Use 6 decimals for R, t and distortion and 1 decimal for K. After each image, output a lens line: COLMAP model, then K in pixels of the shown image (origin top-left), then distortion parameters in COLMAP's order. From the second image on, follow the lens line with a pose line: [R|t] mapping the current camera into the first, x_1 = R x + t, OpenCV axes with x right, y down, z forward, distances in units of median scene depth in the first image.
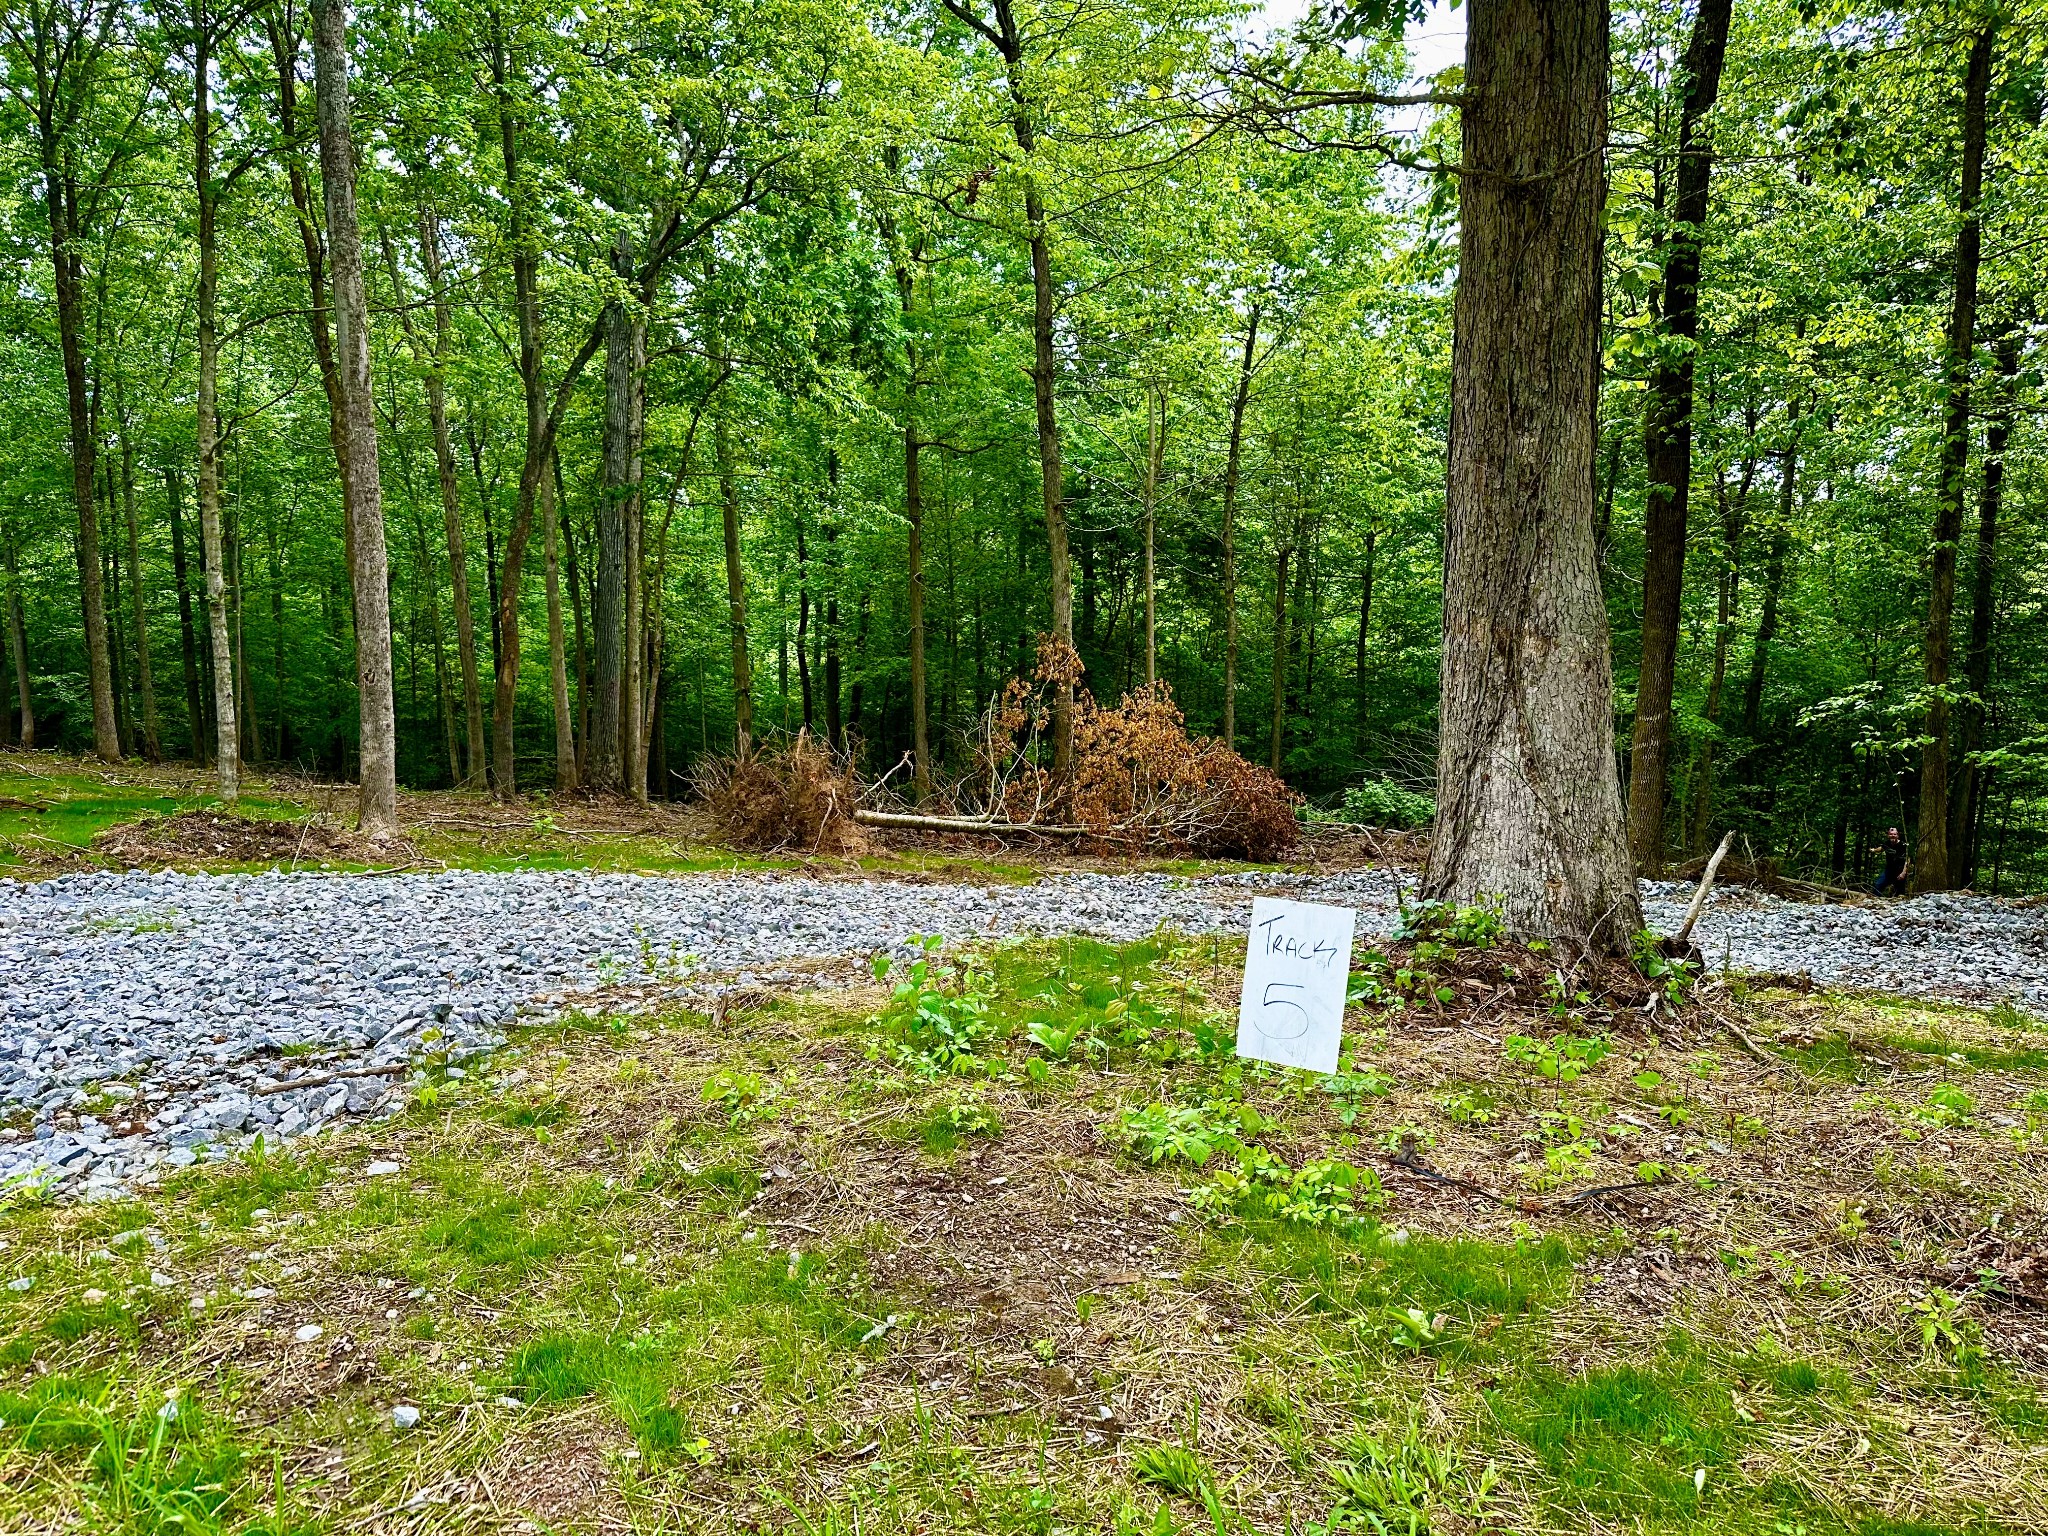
lens RADIAL K [[1437.4, 0, 1018.5], [0, 1437.4, 758.7], [0, 0, 1]] dist [0.144001, -0.223155]
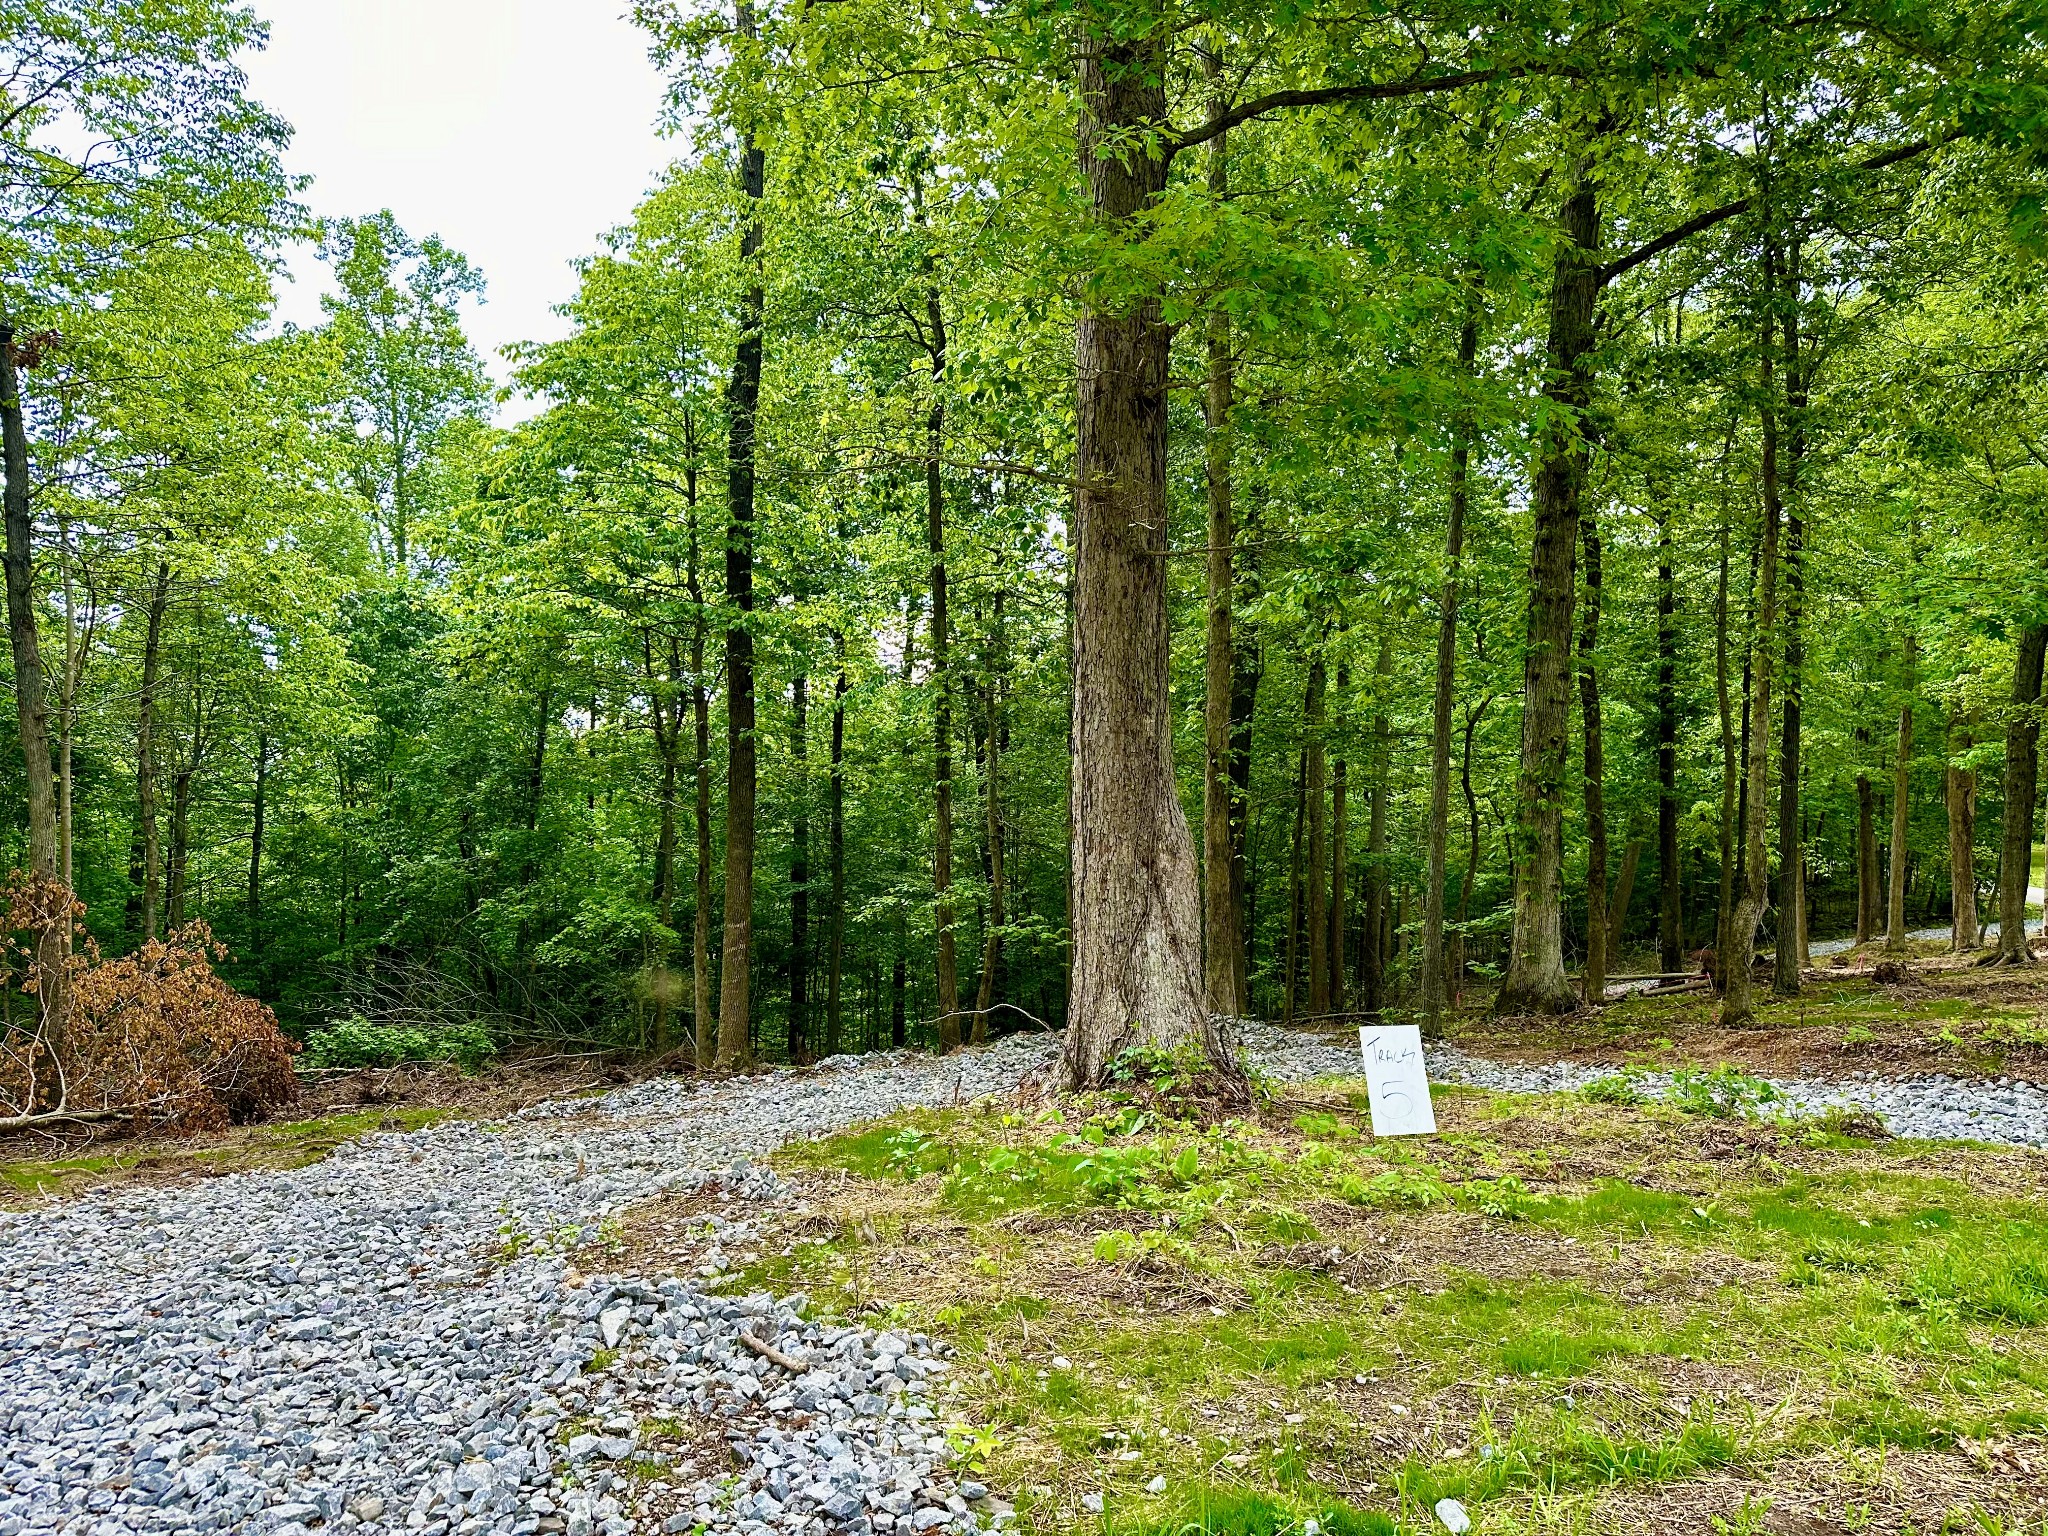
lens RADIAL K [[1437.4, 0, 1018.5], [0, 1437.4, 758.7], [0, 0, 1]] dist [0.144001, -0.223155]
pose [[0.661793, 0.020314, 0.749411, -0.811732], [0.093021, 0.989683, -0.108972, -0.033409], [-0.743893, 0.141828, 0.653076, 0.150946]]
